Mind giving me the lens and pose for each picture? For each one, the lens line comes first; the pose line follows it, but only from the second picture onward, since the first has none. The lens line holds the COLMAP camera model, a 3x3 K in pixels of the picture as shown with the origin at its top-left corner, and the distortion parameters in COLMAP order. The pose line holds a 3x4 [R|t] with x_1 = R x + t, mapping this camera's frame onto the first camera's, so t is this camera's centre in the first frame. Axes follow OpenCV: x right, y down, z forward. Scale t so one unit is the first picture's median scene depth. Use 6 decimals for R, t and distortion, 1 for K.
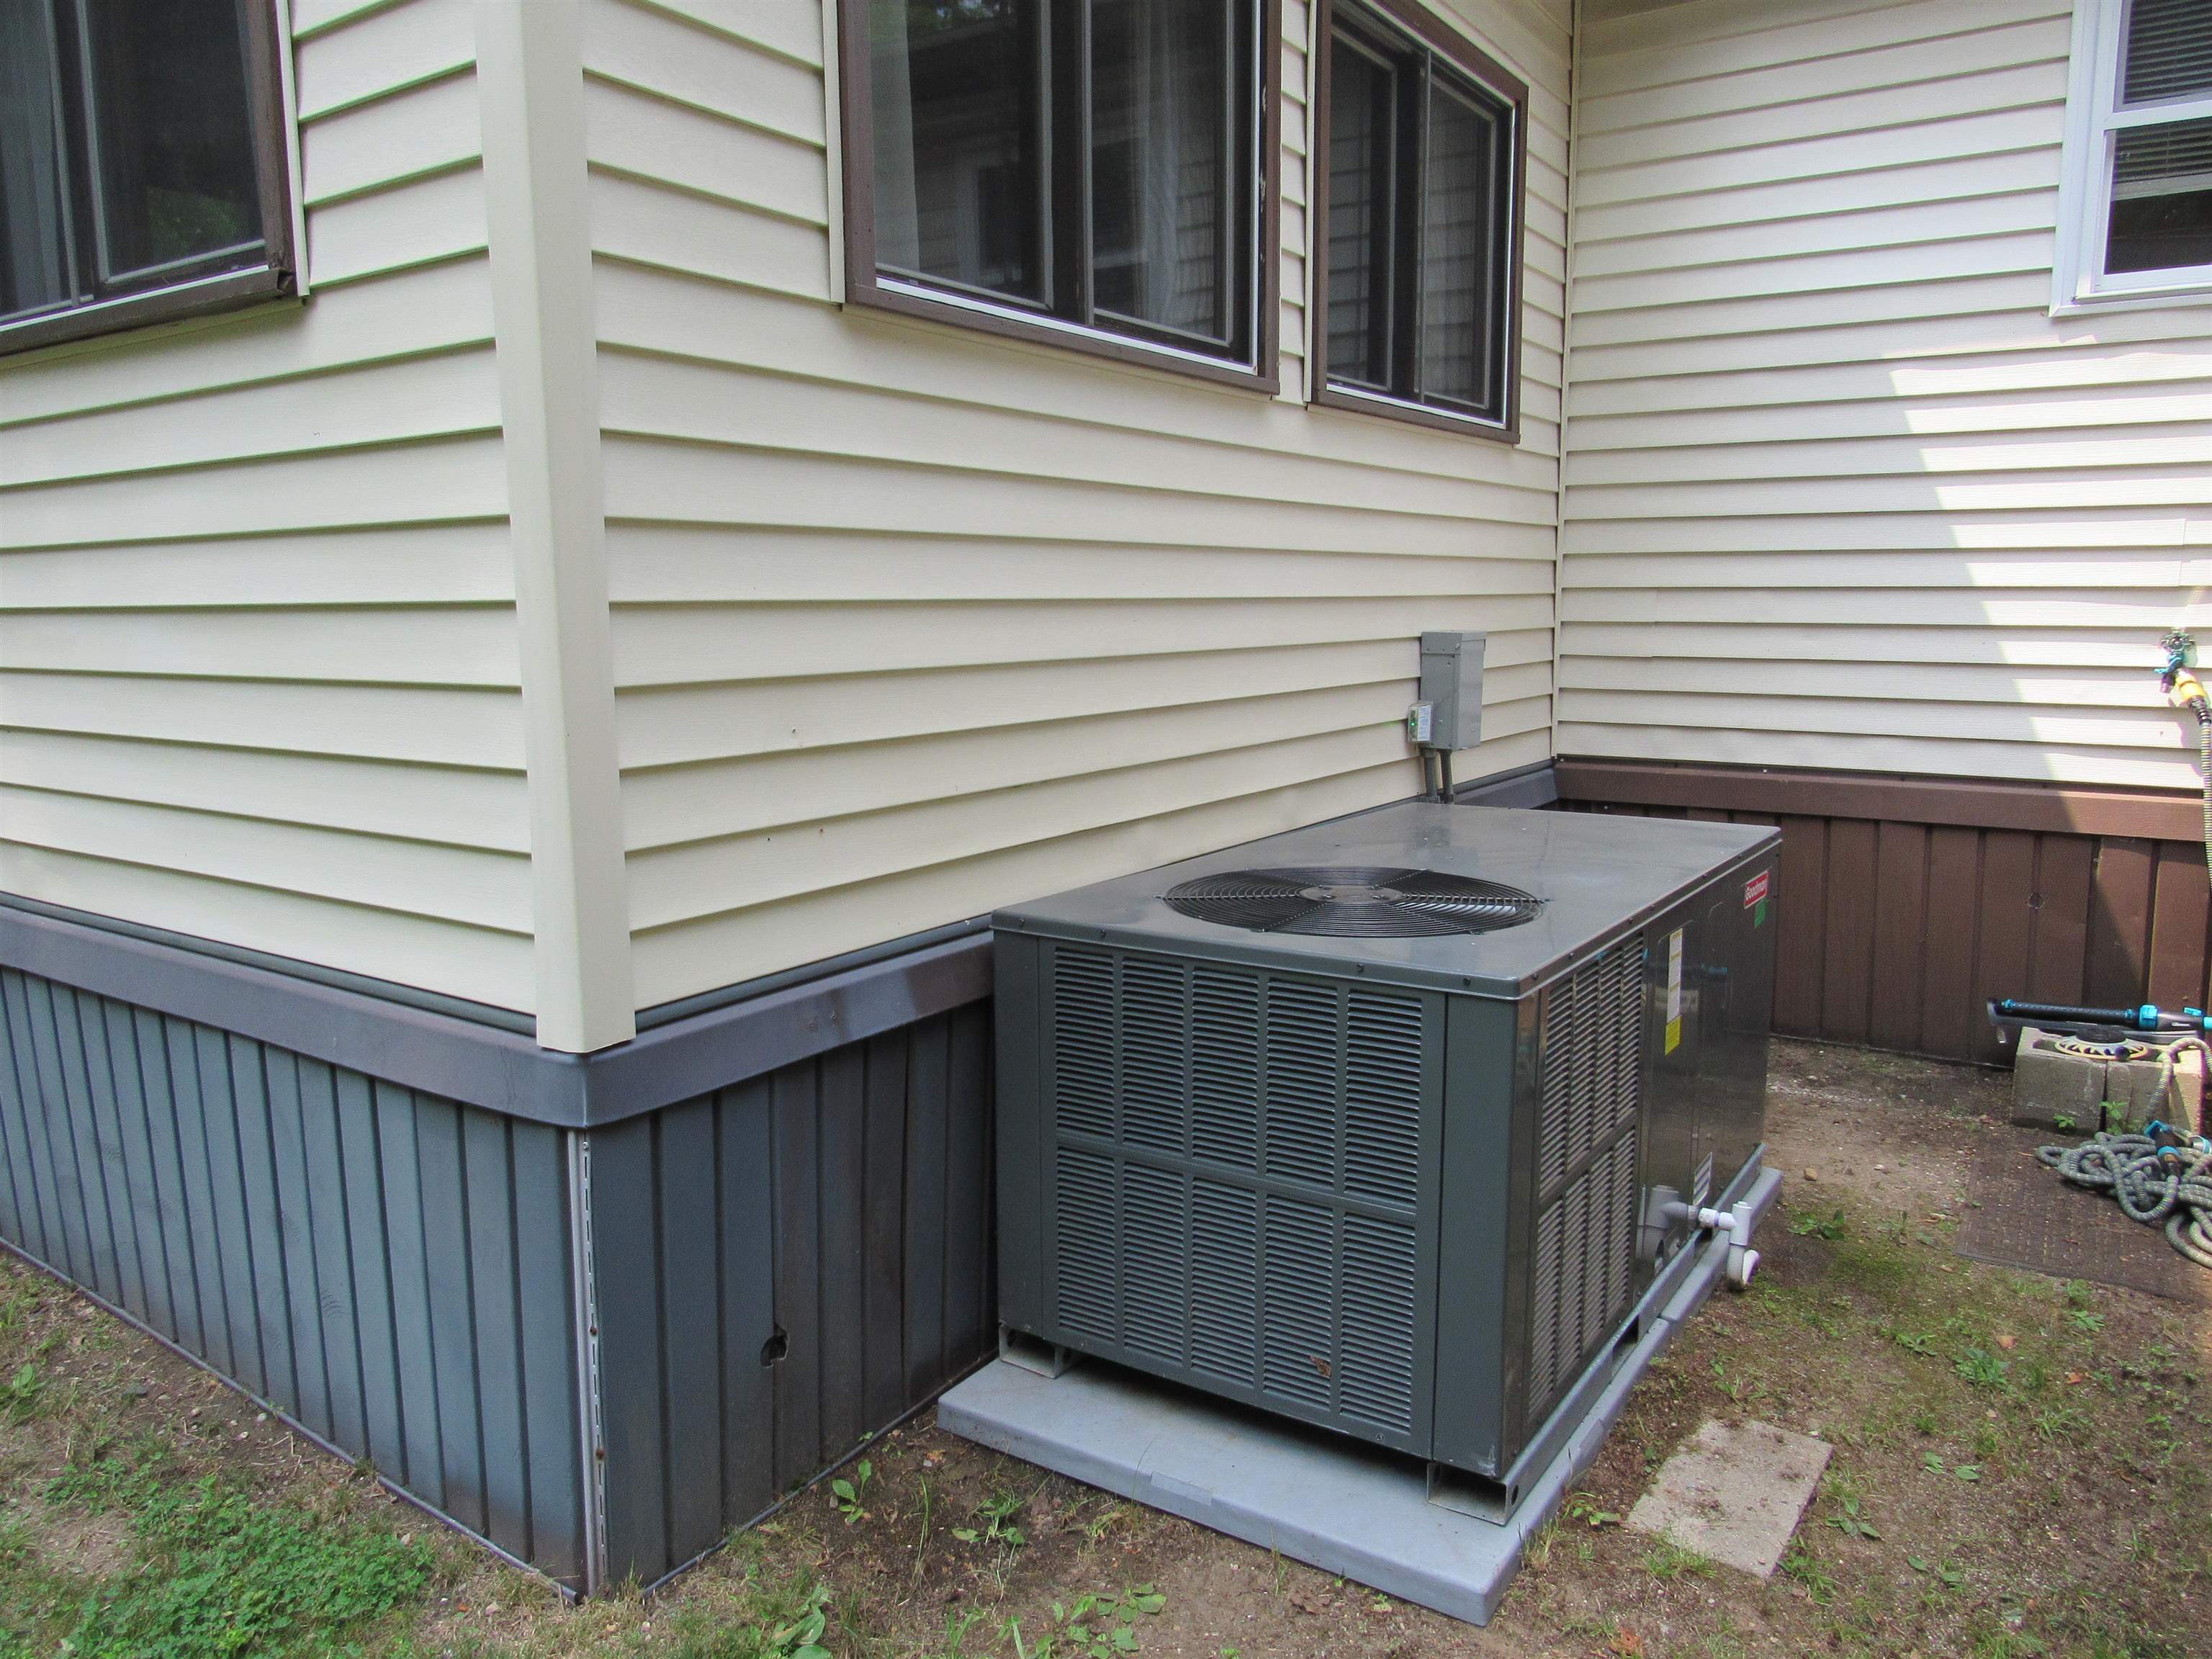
lens RADIAL K [[1591.6, 0, 1105.3], [0, 1591.6, 825.4], [0, 0, 1]] dist [-0.029538, 0.003360]
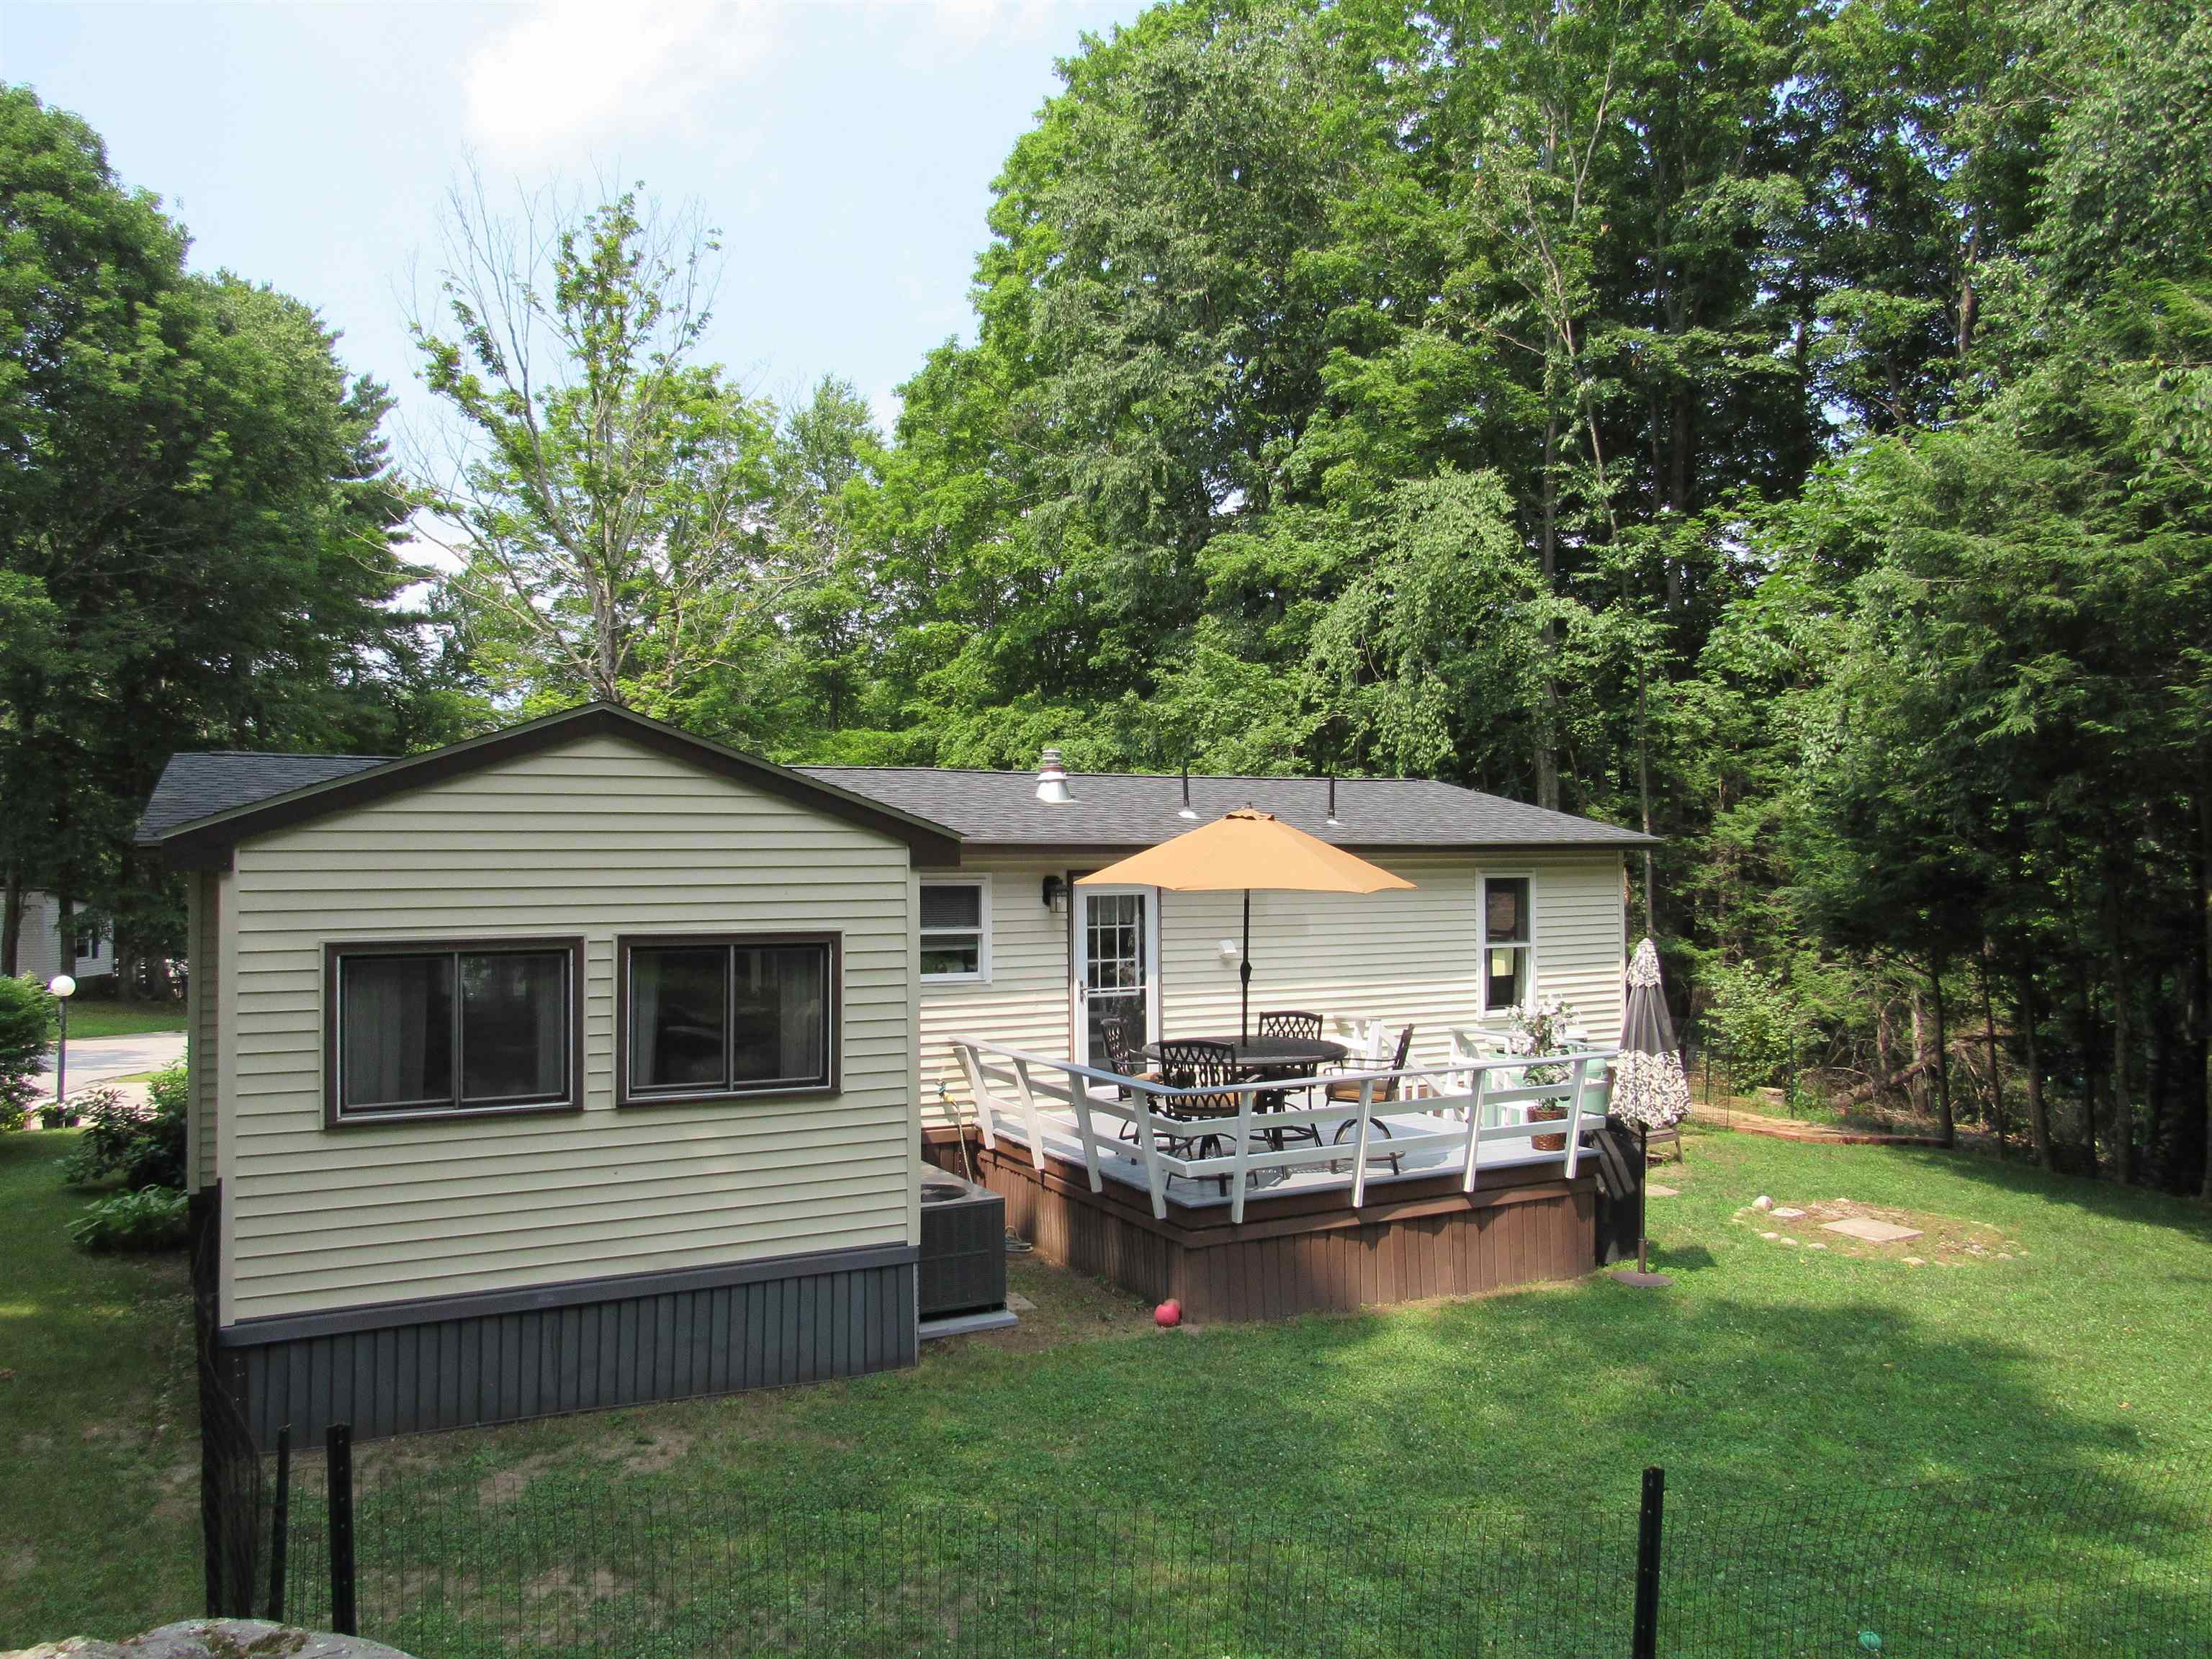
lens RADIAL K [[1591.6, 0, 1110.0], [0, 1591.6, 830.4], [0, 0, 1]] dist [-0.029538, 0.003360]
pose [[0.481683, 0.019441, 0.876130, -3.925657], [0.129183, 0.987257, -0.092929, -0.532748], [-0.866772, 0.157943, 0.473034, -1.840532]]
